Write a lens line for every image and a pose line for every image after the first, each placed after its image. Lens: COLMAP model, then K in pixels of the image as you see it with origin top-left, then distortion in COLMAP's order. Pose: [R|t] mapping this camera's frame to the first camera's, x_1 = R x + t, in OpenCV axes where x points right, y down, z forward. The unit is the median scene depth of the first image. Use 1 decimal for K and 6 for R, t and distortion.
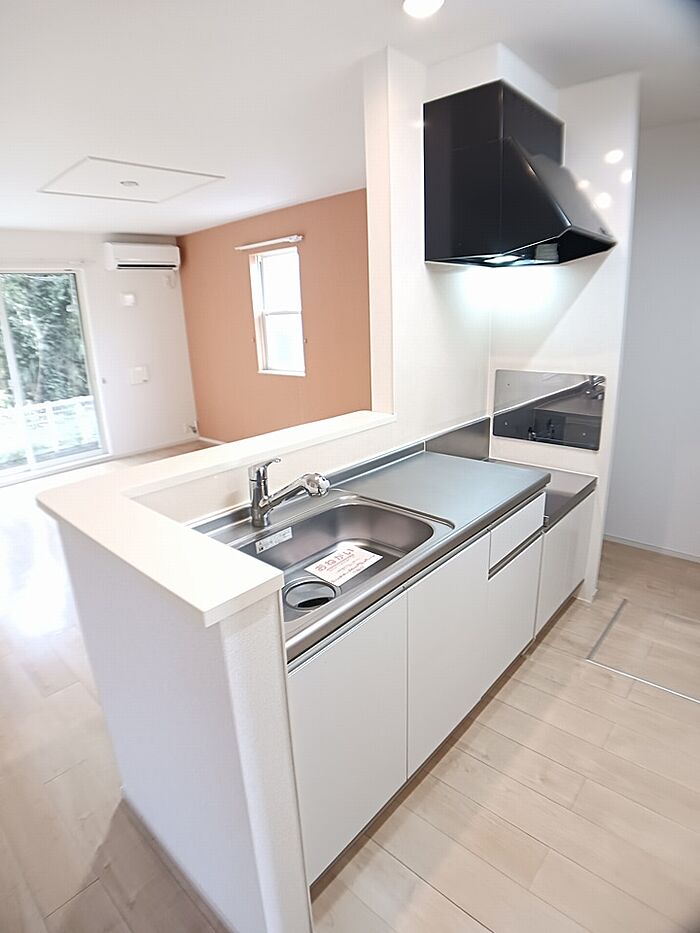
lens RADIAL K [[508.5, 0, 350.0], [0, 508.5, 466.5], [0, 0, 1]] dist [-0.096102, -0.000503]
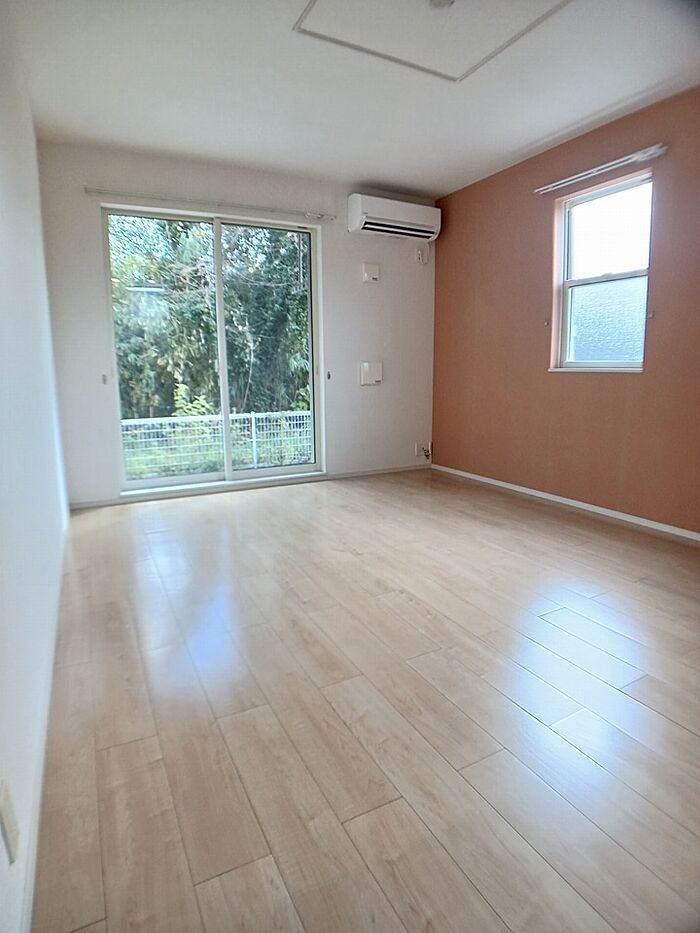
lens RADIAL K [[508.5, 0, 350.0], [0, 508.5, 466.5], [0, 0, 1]] dist [-0.096102, -0.000503]
pose [[0.936619, 0.086536, -0.339496, -0.155176], [-0.118925, 0.990010, -0.075747, 0.018585], [0.329549, 0.111320, 0.937553, 0.239867]]
